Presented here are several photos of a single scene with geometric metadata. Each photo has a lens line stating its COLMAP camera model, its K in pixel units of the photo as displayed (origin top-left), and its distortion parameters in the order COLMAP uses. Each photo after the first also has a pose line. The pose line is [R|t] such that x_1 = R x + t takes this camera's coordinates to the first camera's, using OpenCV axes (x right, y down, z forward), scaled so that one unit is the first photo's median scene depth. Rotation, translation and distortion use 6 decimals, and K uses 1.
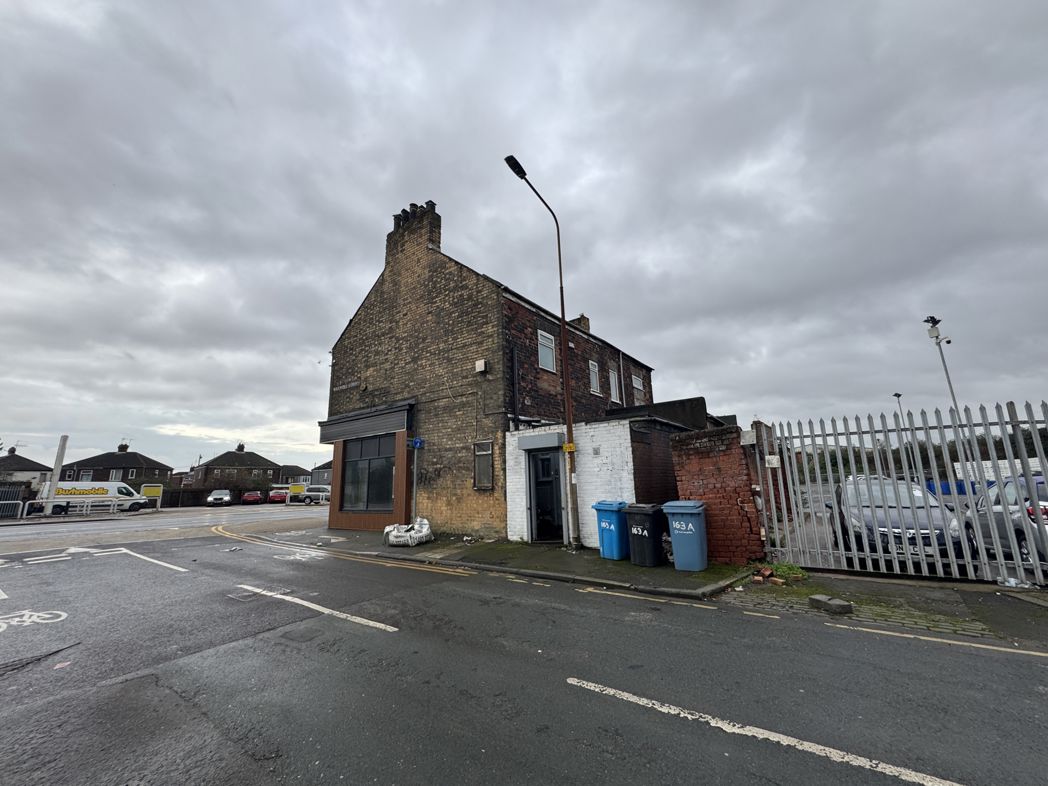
lens RADIAL K [[419.7, 0, 524.7], [0, 419.7, 395.5], [0, 0, 1]] dist [-0.003459, 0.000610]
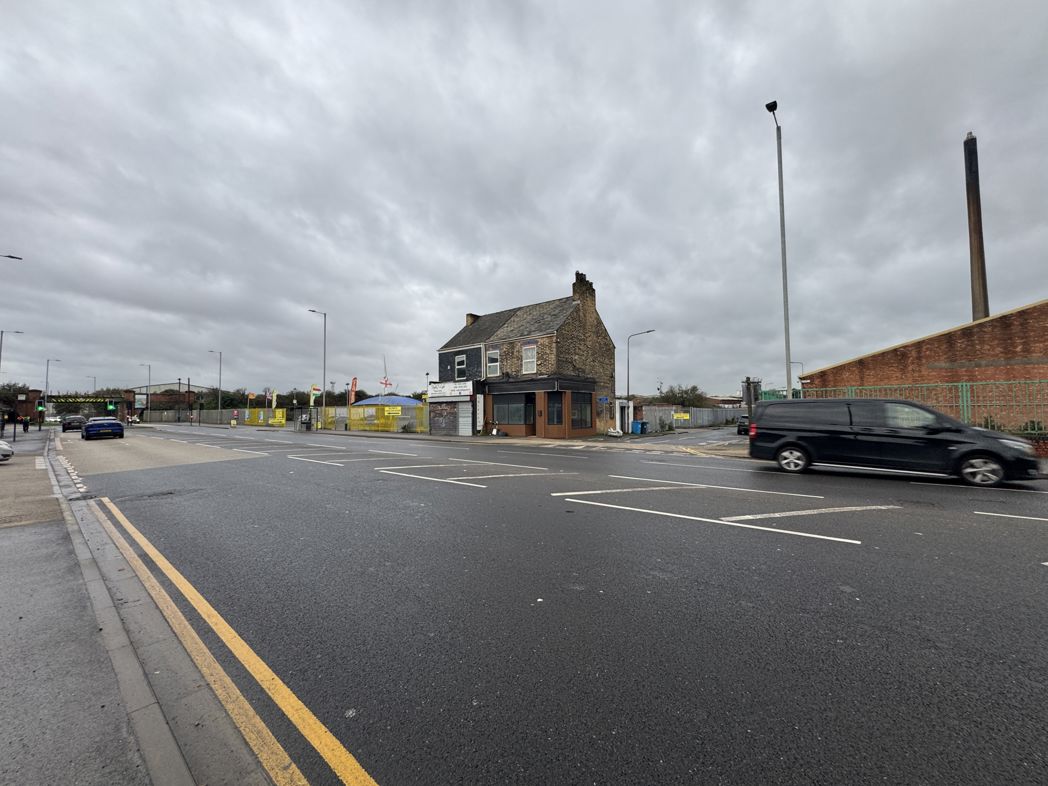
lens RADIAL K [[419.7, 0, 524.5], [0, 419.7, 397.2], [0, 0, 1]] dist [-0.003459, 0.000610]
pose [[0.030746, 0.064322, 0.997455, -2.561639], [-0.203009, 0.977529, -0.056780, 0.313147], [-0.978694, -0.200747, 0.043113, 1.261318]]
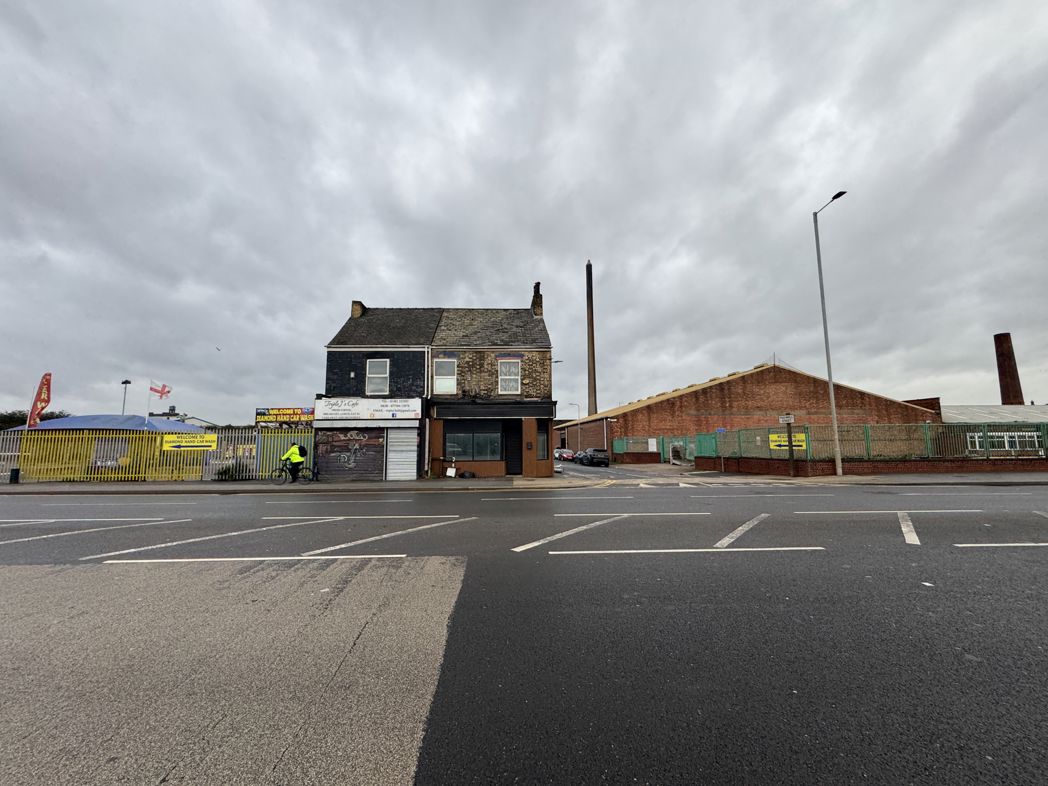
lens RADIAL K [[419.7, 0, 527.3], [0, 419.7, 396.9], [0, 0, 1]] dist [-0.003459, 0.000610]
pose [[-0.646001, 0.120635, 0.753744, -1.745833], [-0.134861, 0.953863, -0.268248, 0.511678], [-0.751329, -0.274939, -0.599928, 2.276576]]
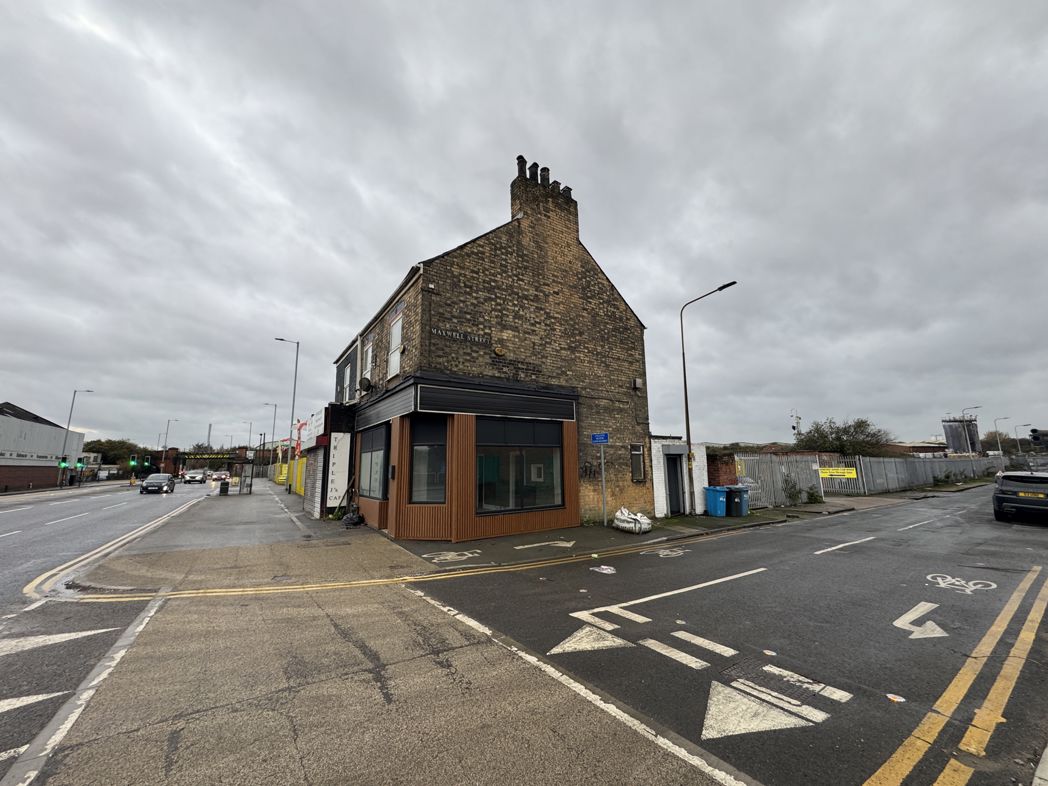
lens RADIAL K [[419.7, 0, 521.7], [0, 419.7, 397.5], [0, 0, 1]] dist [-0.003459, 0.000610]
pose [[0.325607, 0.178759, 0.928453, -1.212410], [-0.195783, 0.973430, -0.118758, 0.165707], [-0.925013, -0.143107, 0.351954, 0.772755]]
